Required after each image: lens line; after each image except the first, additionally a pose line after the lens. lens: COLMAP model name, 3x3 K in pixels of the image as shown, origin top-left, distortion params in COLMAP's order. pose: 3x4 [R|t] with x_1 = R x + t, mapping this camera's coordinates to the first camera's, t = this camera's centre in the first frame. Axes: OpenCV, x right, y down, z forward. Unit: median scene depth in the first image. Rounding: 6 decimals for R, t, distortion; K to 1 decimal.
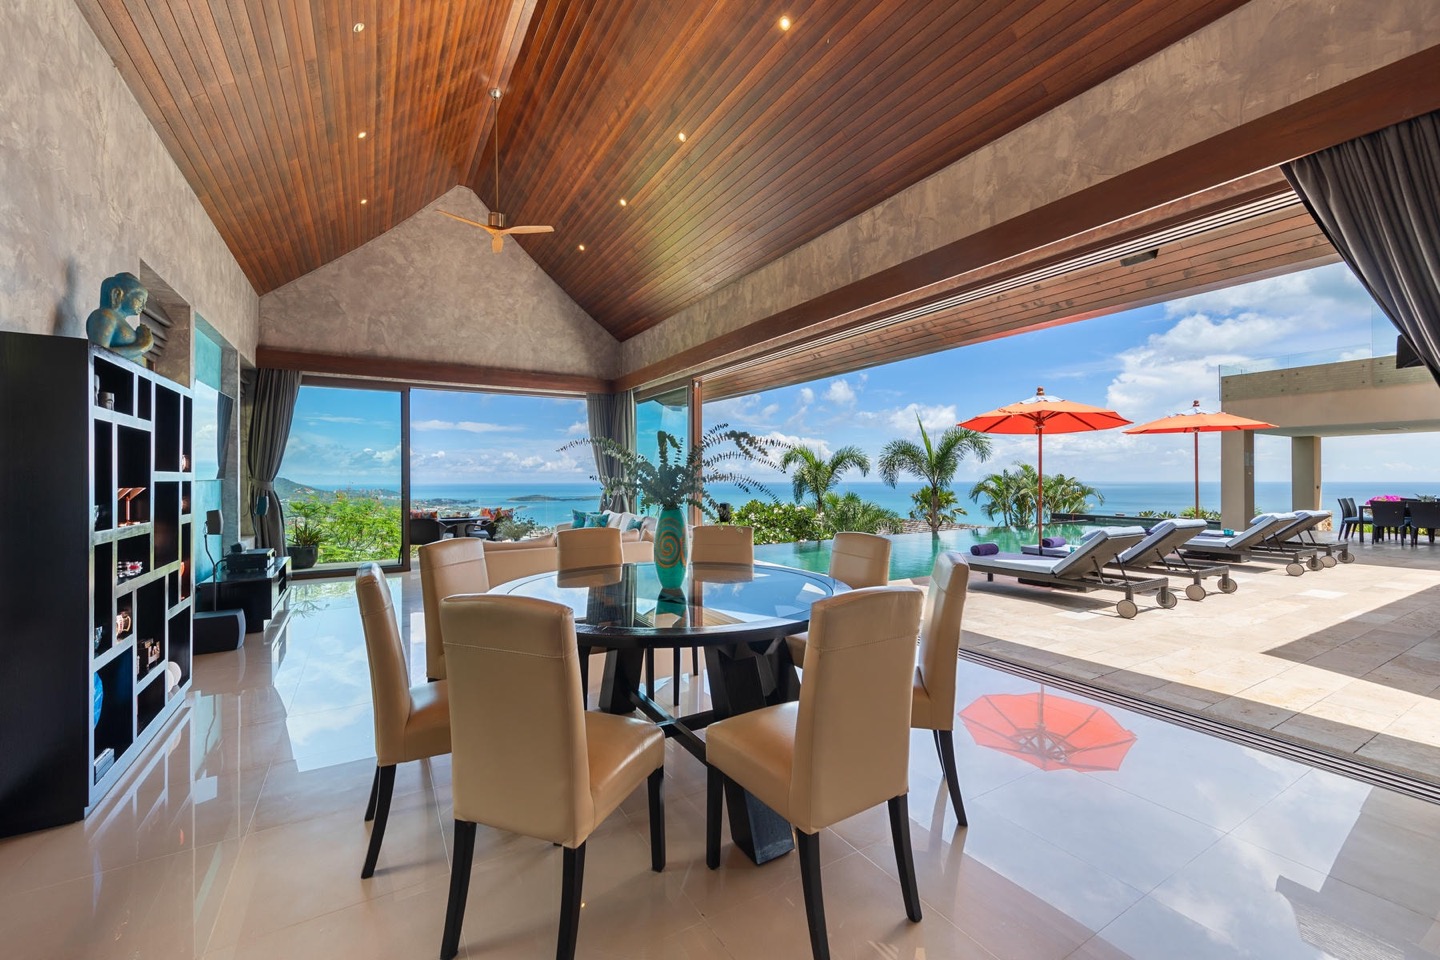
lens RADIAL K [[575.2, 0, 726.3], [0, 575.2, 476.5], [0, 0, 1]] dist [0.013890, -0.000137]
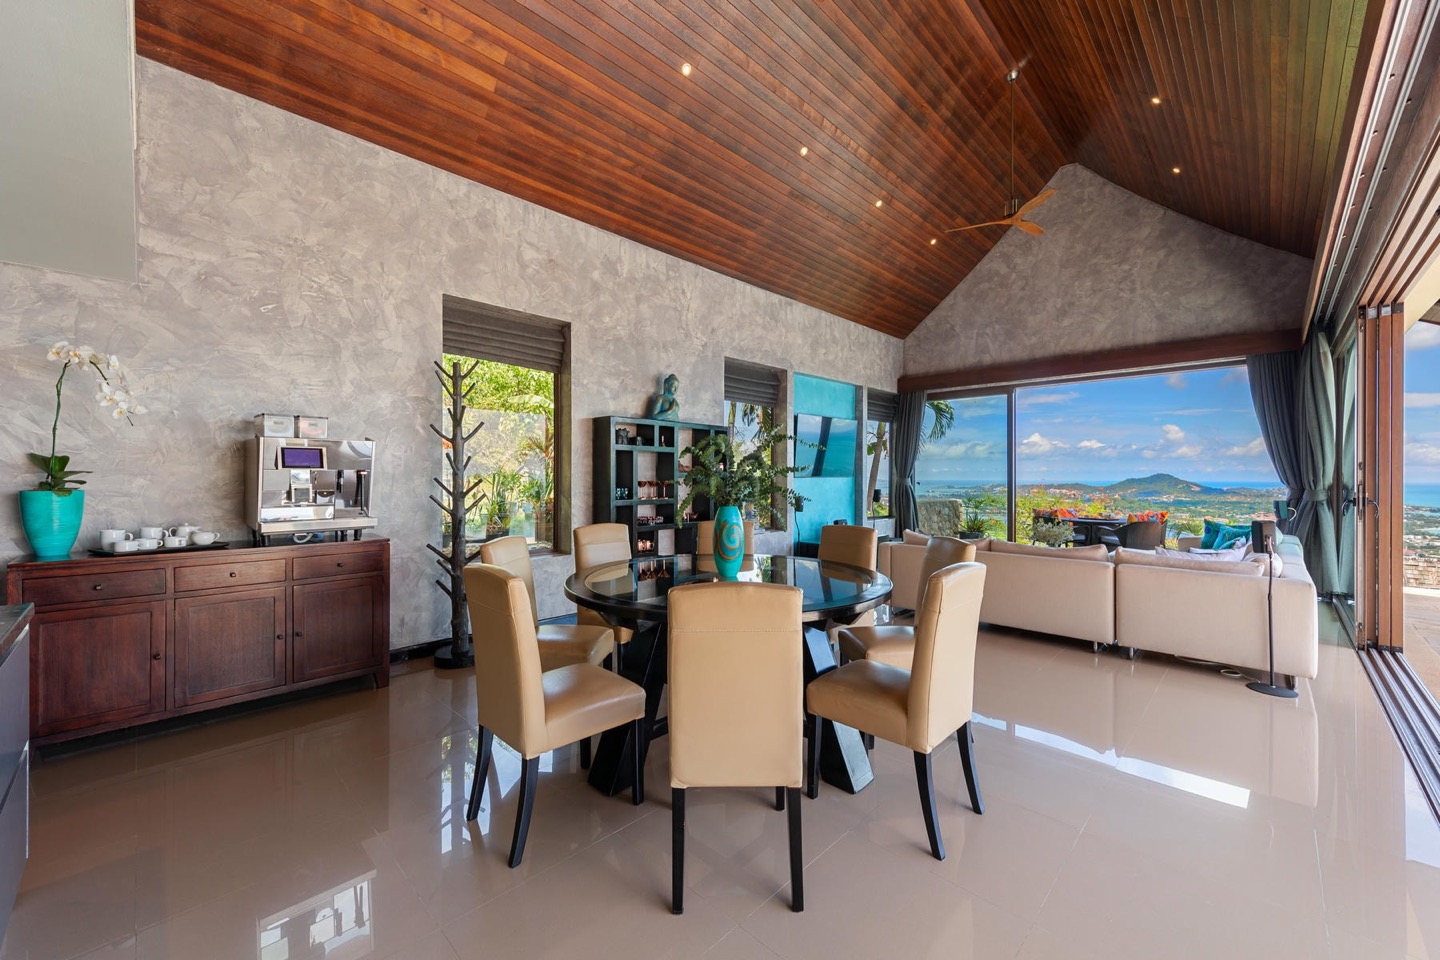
lens RADIAL K [[575.2, 0, 723.0], [0, 575.2, 477.3], [0, 0, 1]] dist [0.013890, -0.000137]
pose [[0.253078, 0.006897, -0.967421, 0.328255], [-0.000407, 0.999975, 0.007022, -0.001637], [0.967446, -0.001384, 0.253075, 0.229094]]
